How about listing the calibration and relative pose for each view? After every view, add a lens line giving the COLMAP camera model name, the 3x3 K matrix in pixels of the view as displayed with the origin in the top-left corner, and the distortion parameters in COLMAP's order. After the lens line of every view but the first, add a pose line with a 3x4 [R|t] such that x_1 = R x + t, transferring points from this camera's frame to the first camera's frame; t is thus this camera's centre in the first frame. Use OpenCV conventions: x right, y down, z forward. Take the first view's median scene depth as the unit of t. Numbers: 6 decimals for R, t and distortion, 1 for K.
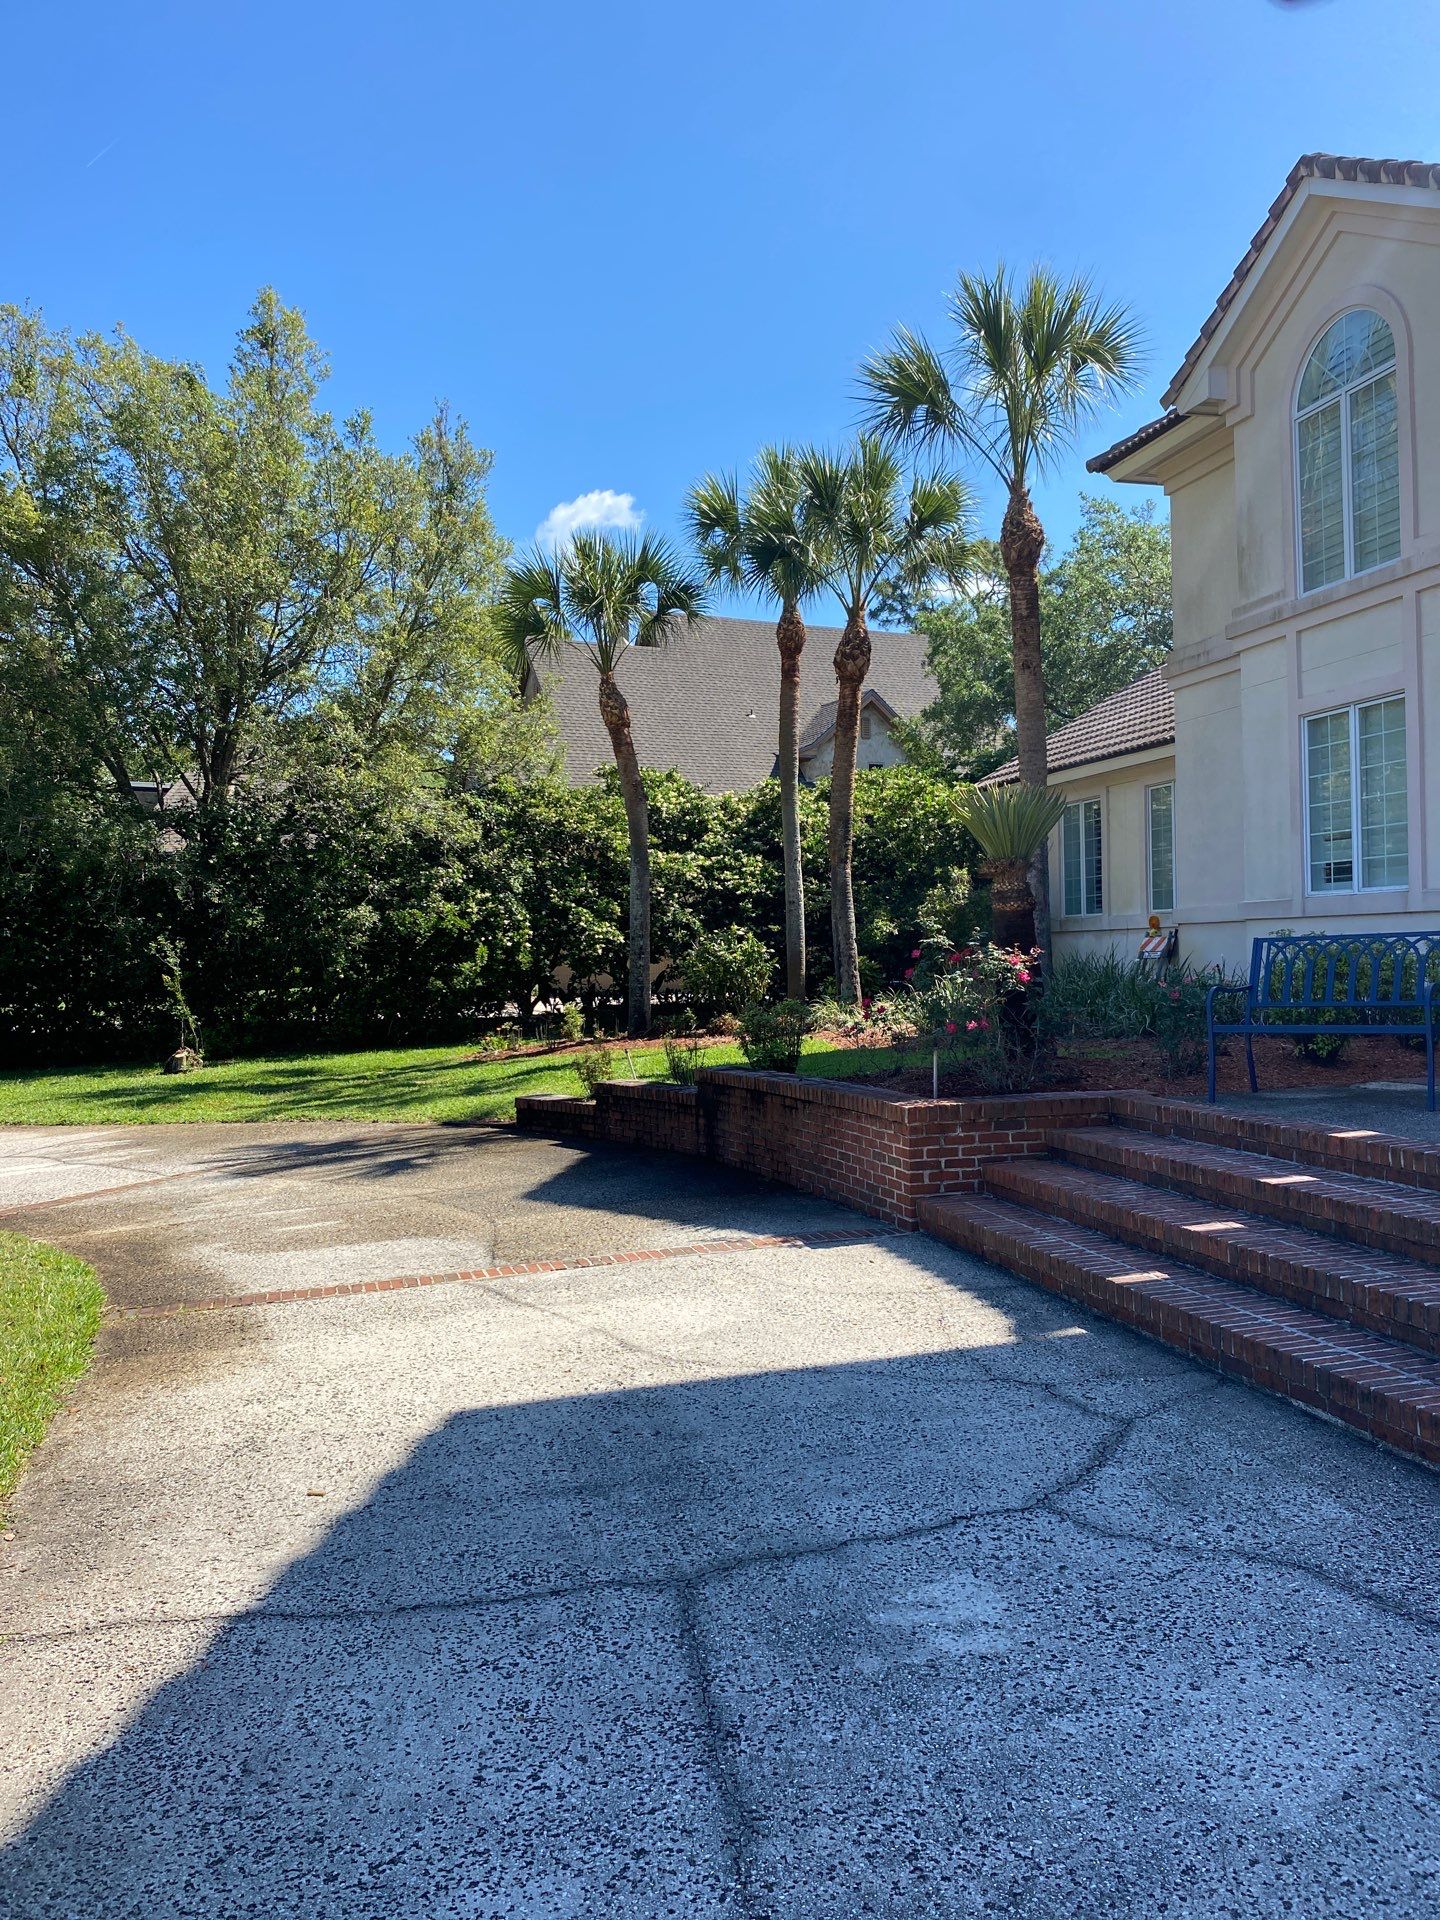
lens RADIAL K [[1455.7, 0, 706.3], [0, 1455.7, 957.6], [0, 0, 1]] dist [0.020342, -0.033634]
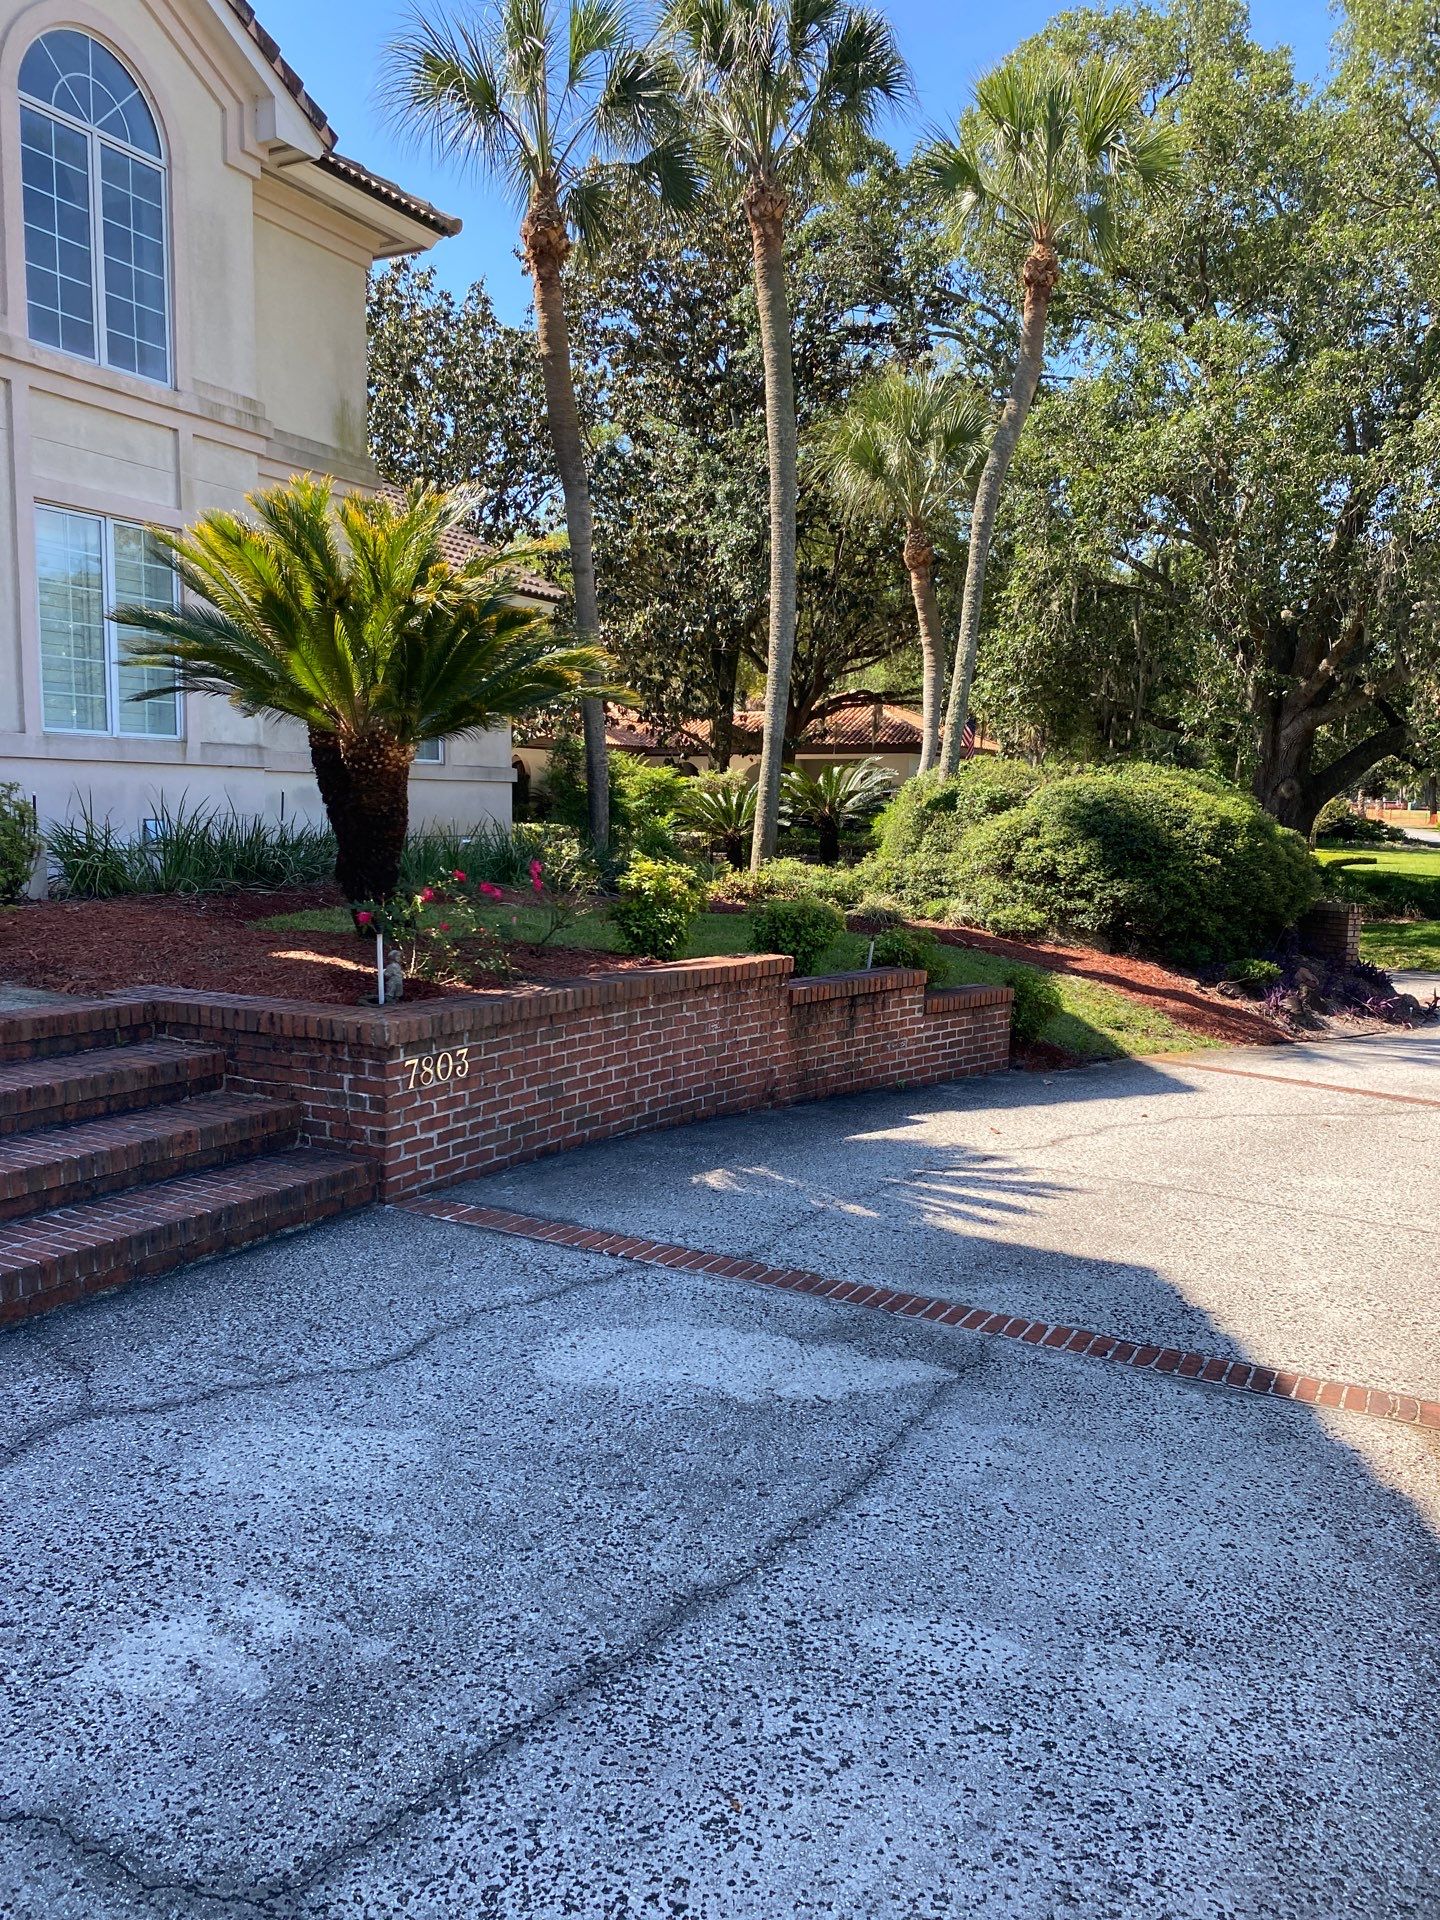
lens RADIAL K [[1455.7, 0, 723.9], [0, 1455.7, 978.2], [0, 0, 1]] dist [0.020342, -0.033634]
pose [[-0.740640, -0.070680, 0.668174, -0.565104], [0.002051, 0.994209, 0.107441, 0.014188], [-0.671899, 0.080946, -0.736206, 1.446702]]
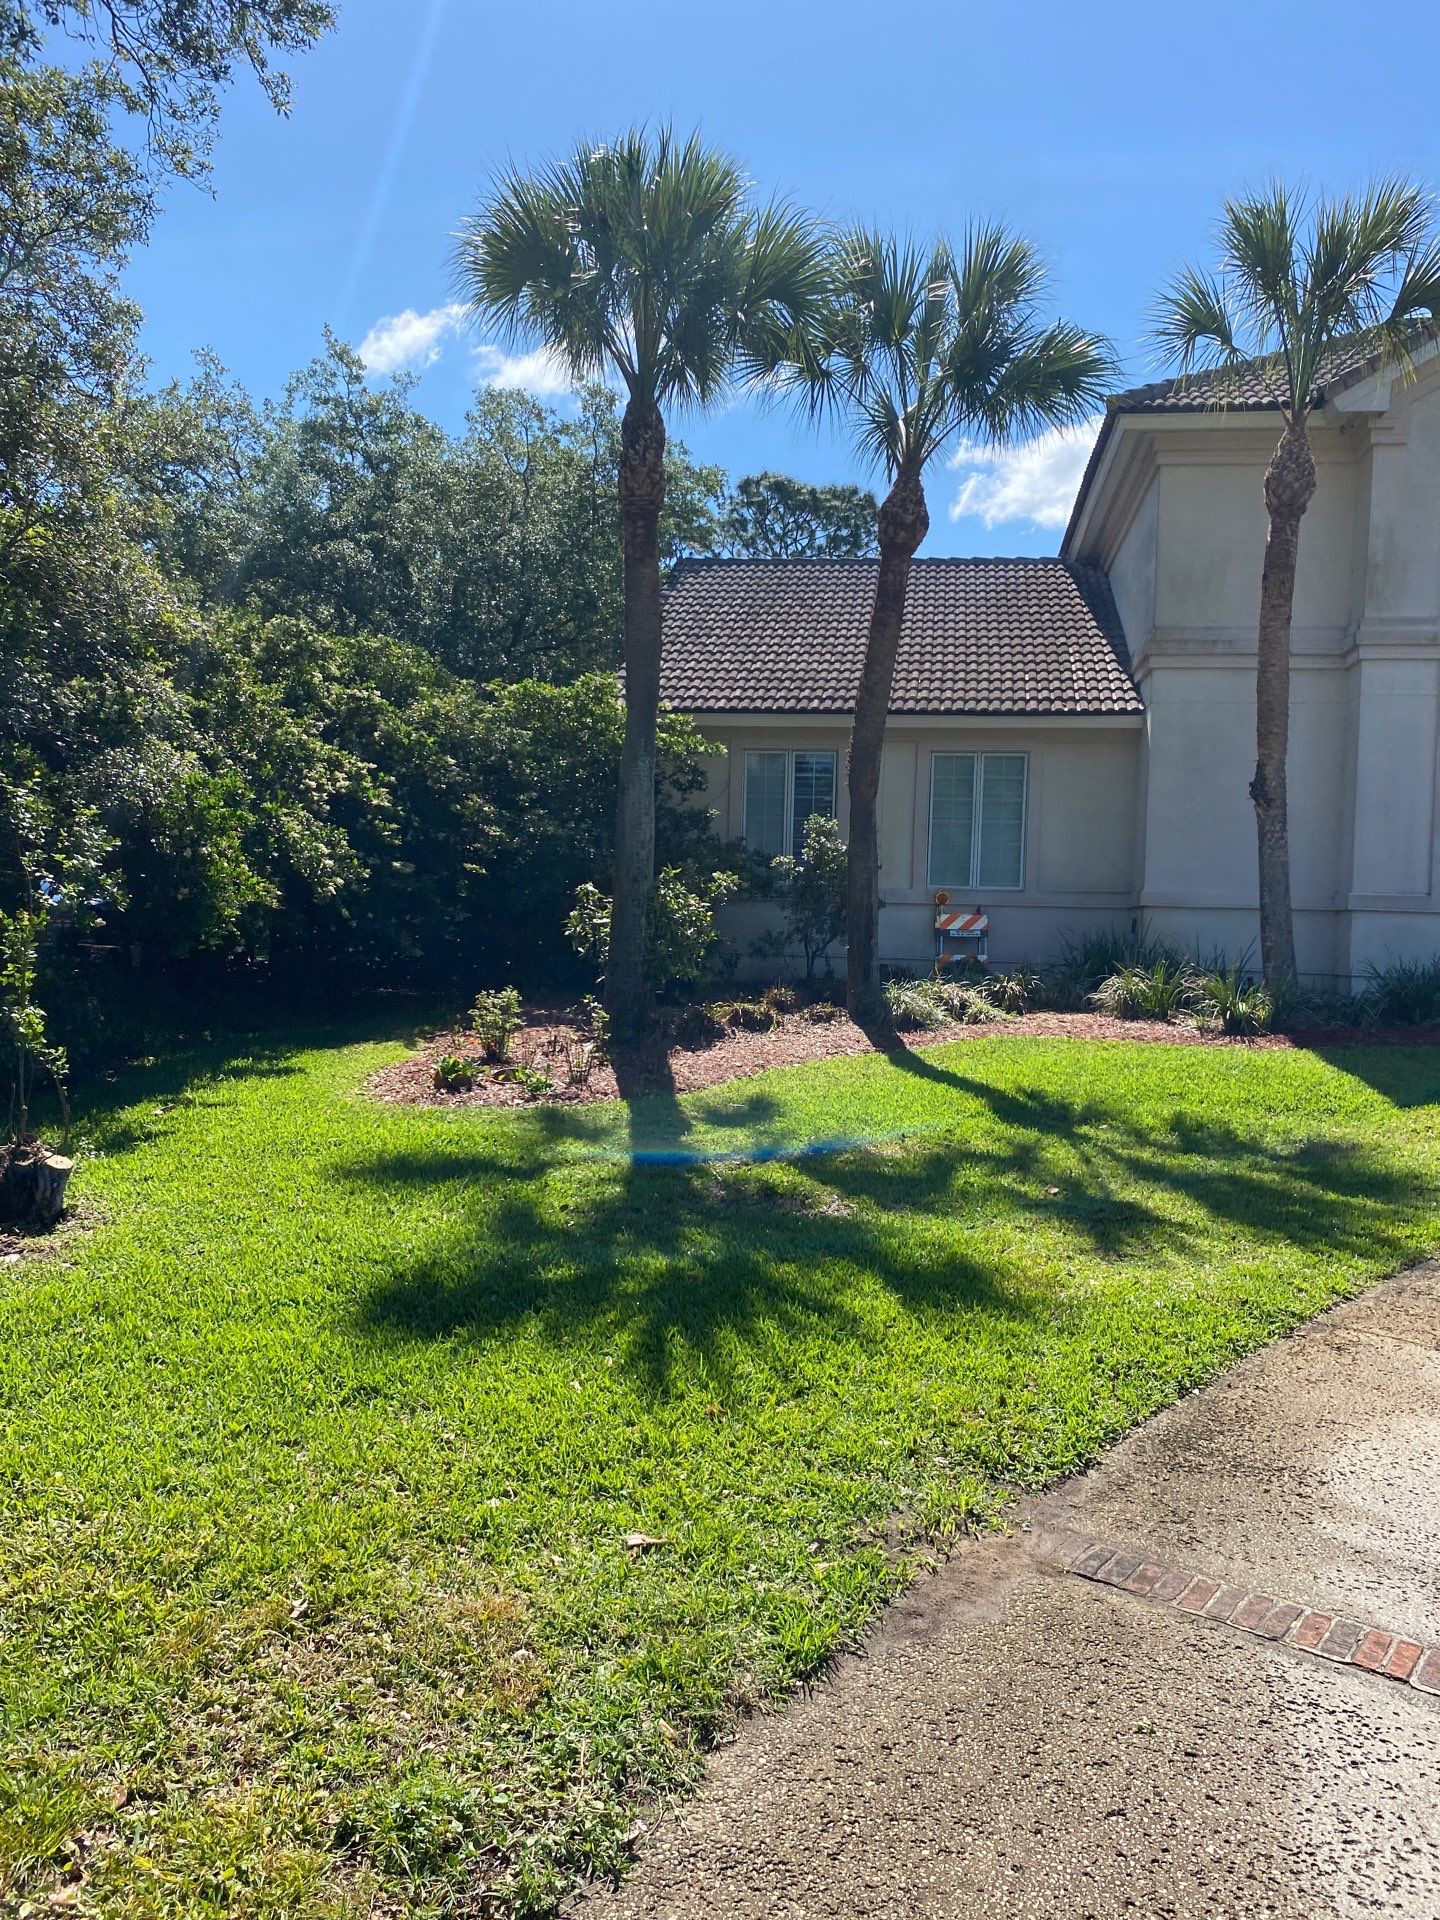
lens RADIAL K [[1455.7, 0, 725.6], [0, 1455.7, 955.9], [0, 0, 1]] dist [0.020342, -0.033634]
pose [[0.399936, 0.013495, 0.916444, -3.577948], [-0.037080, 0.999311, 0.001467, 0.102968], [-0.915793, -0.034568, 0.400161, 4.477030]]
